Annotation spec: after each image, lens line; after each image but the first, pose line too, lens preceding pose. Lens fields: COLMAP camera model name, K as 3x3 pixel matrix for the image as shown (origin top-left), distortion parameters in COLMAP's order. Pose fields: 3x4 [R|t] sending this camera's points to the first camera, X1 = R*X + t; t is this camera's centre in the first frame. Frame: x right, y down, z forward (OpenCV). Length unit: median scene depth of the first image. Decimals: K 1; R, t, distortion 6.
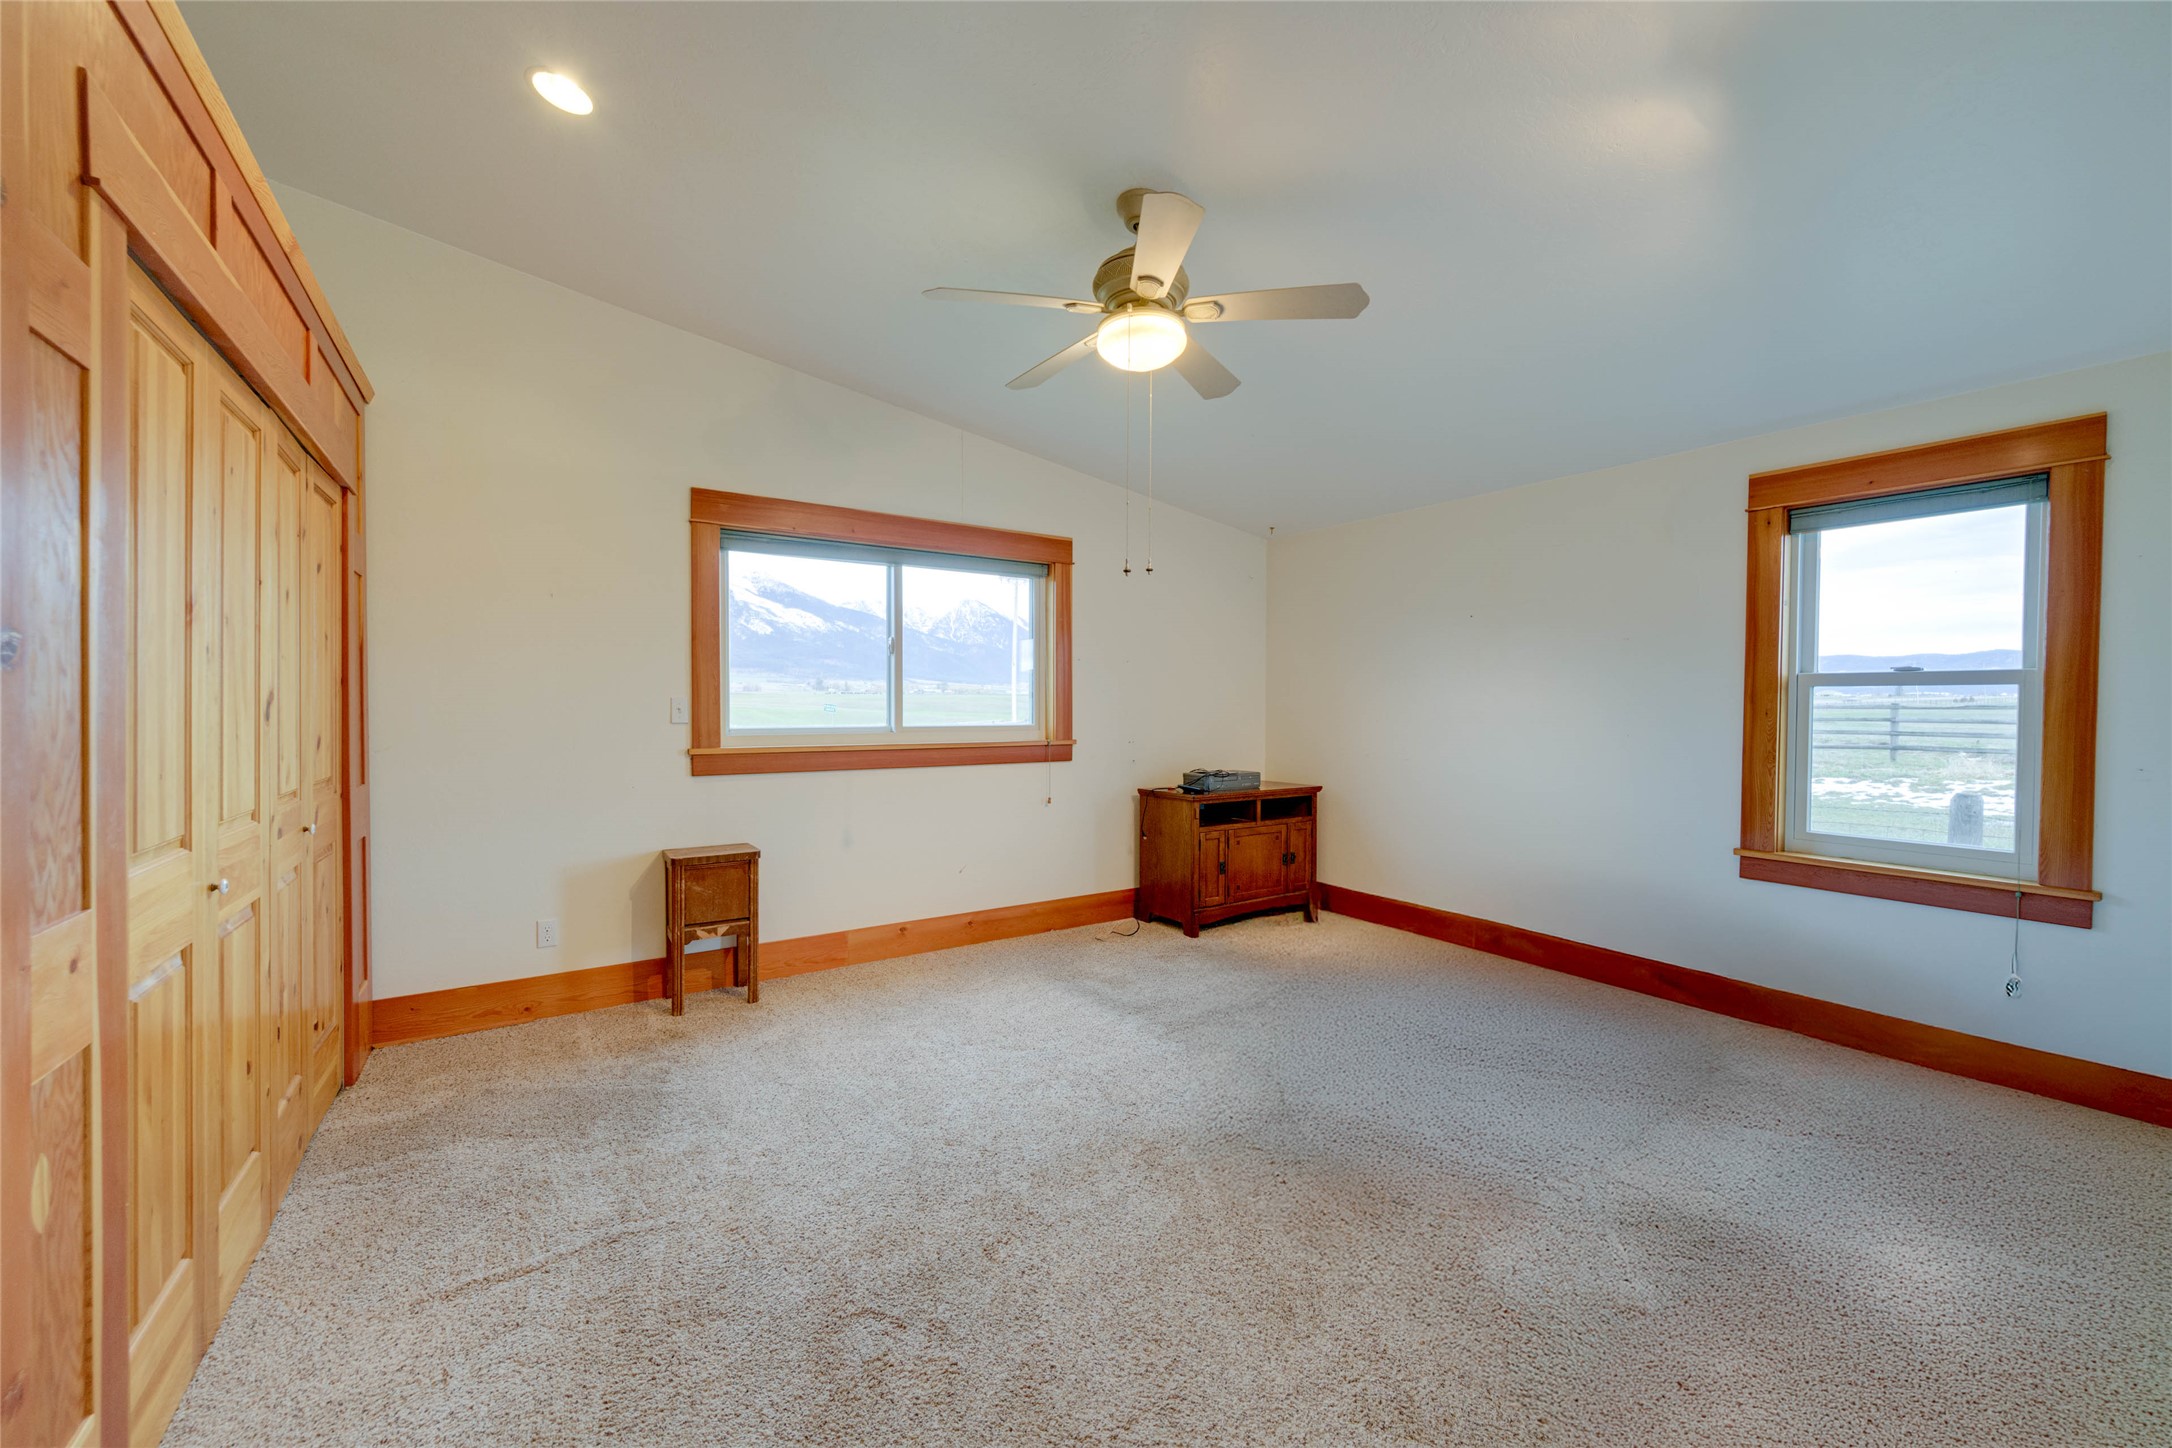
lens RADIAL K [[838.2, 0, 1116.6], [0, 838.2, 719.4], [0, 0, 1]] dist [-0.002304, 0.000485]
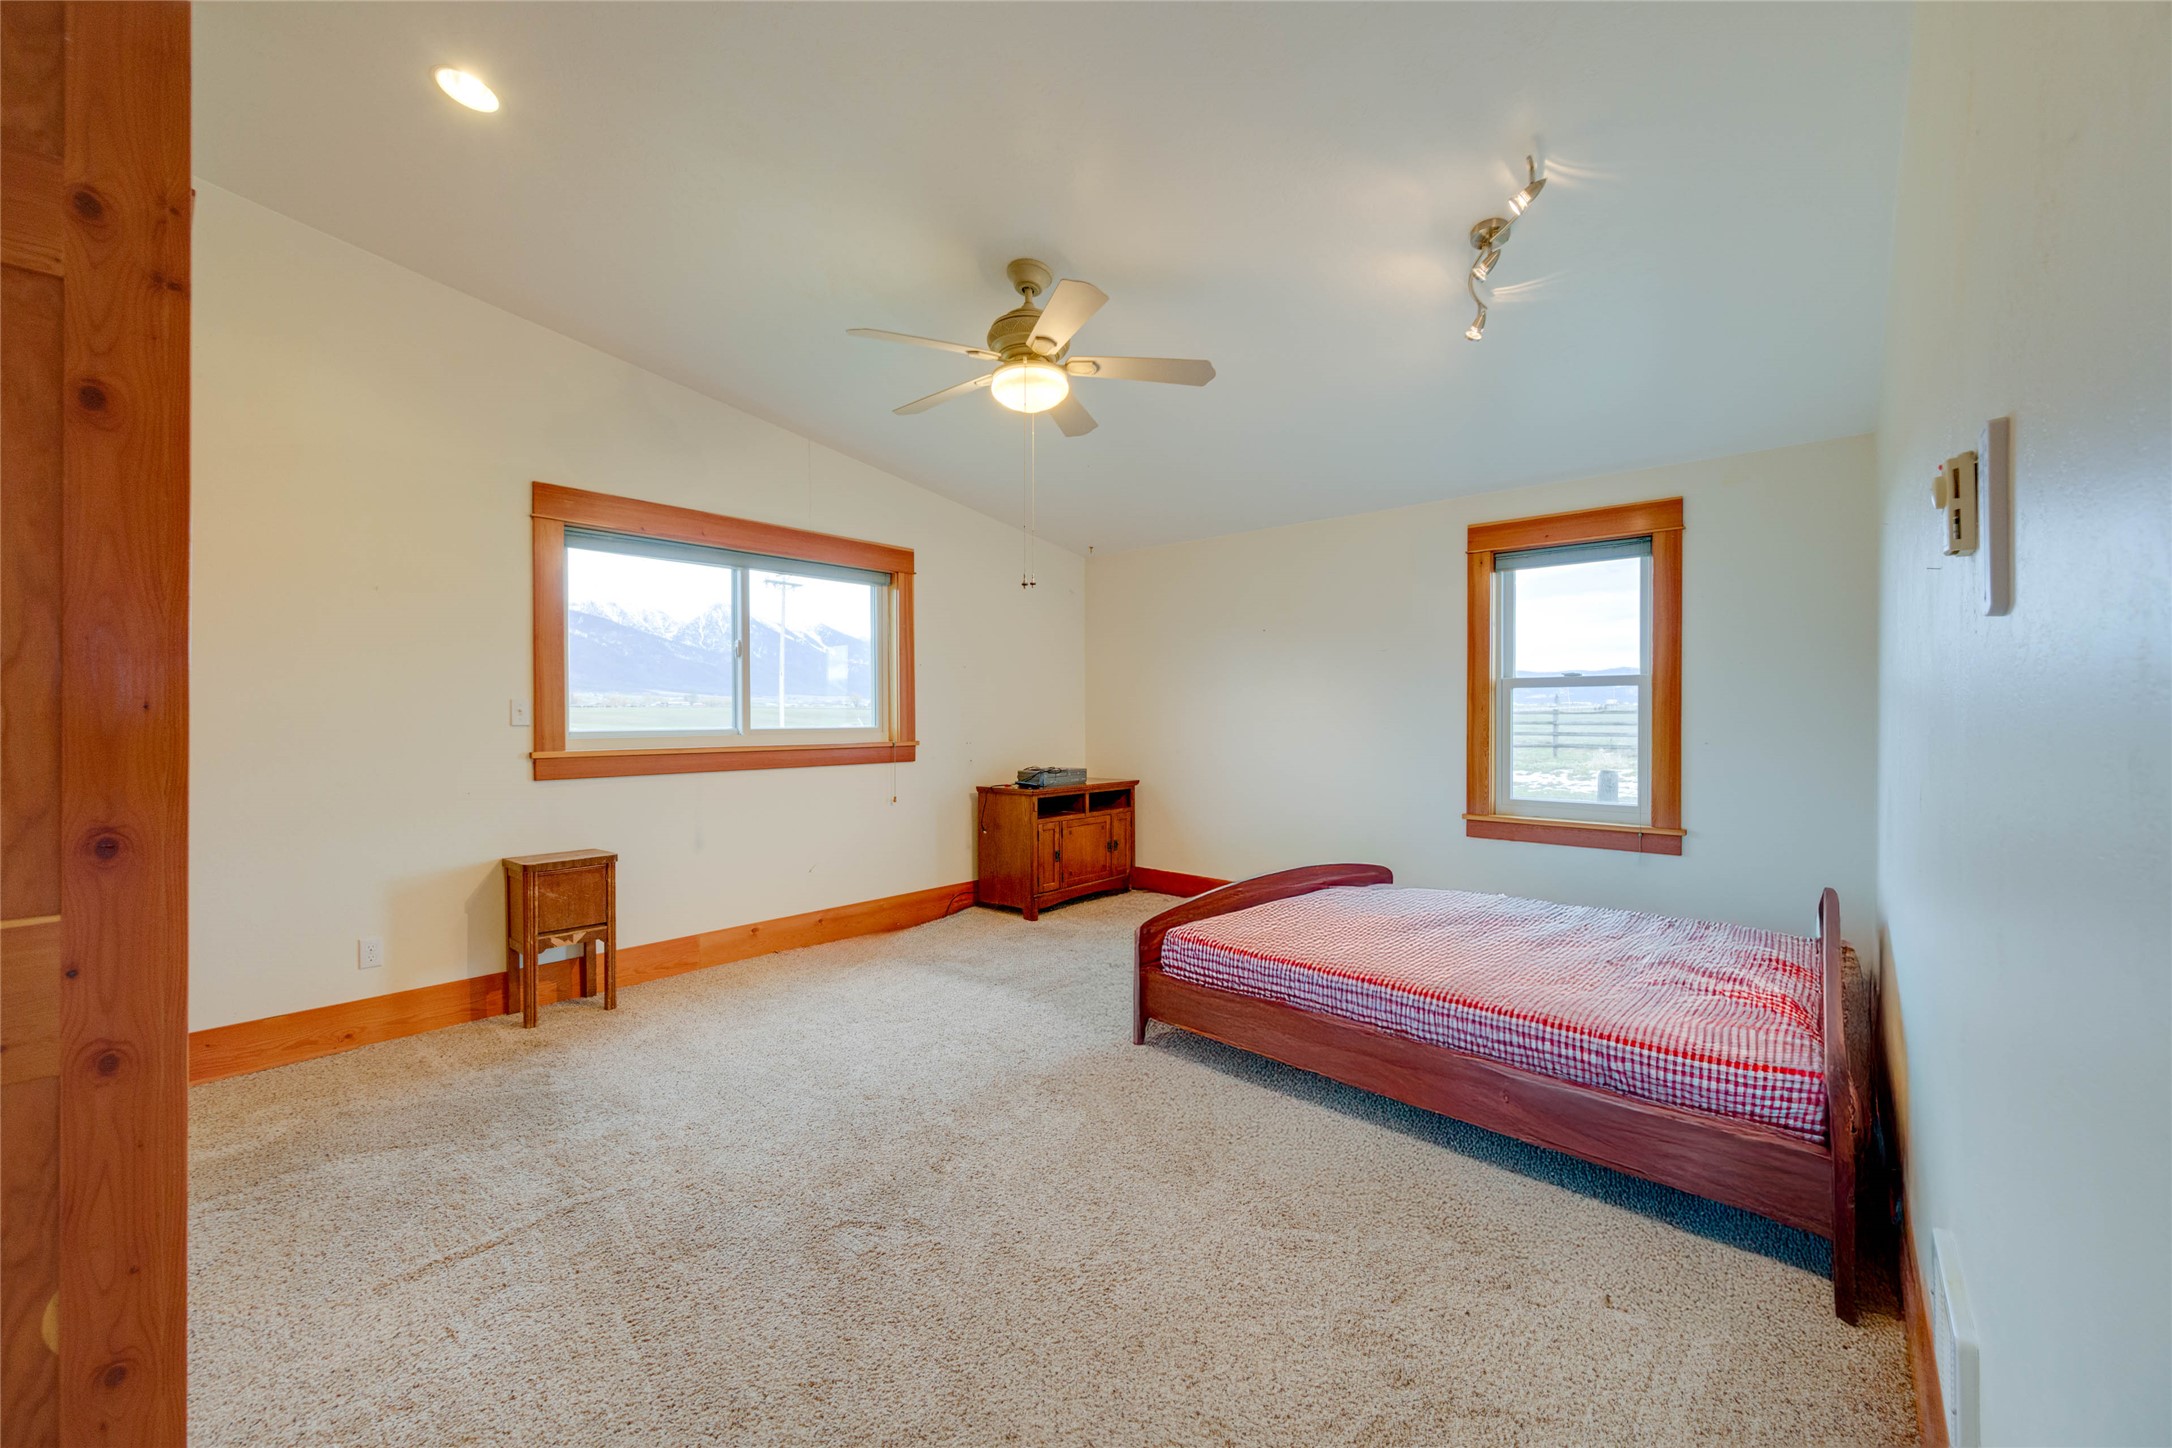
lens RADIAL K [[846.6, 0, 1112.8], [0, 846.6, 722.6], [0, 0, 1]] dist [-0.001350, -0.000203]
pose [[0.964013, -0.009867, 0.265674, -0.129726], [0.012942, 0.999868, -0.009827, 0.020133], [-0.265542, 0.012912, 0.964013, -0.117279]]
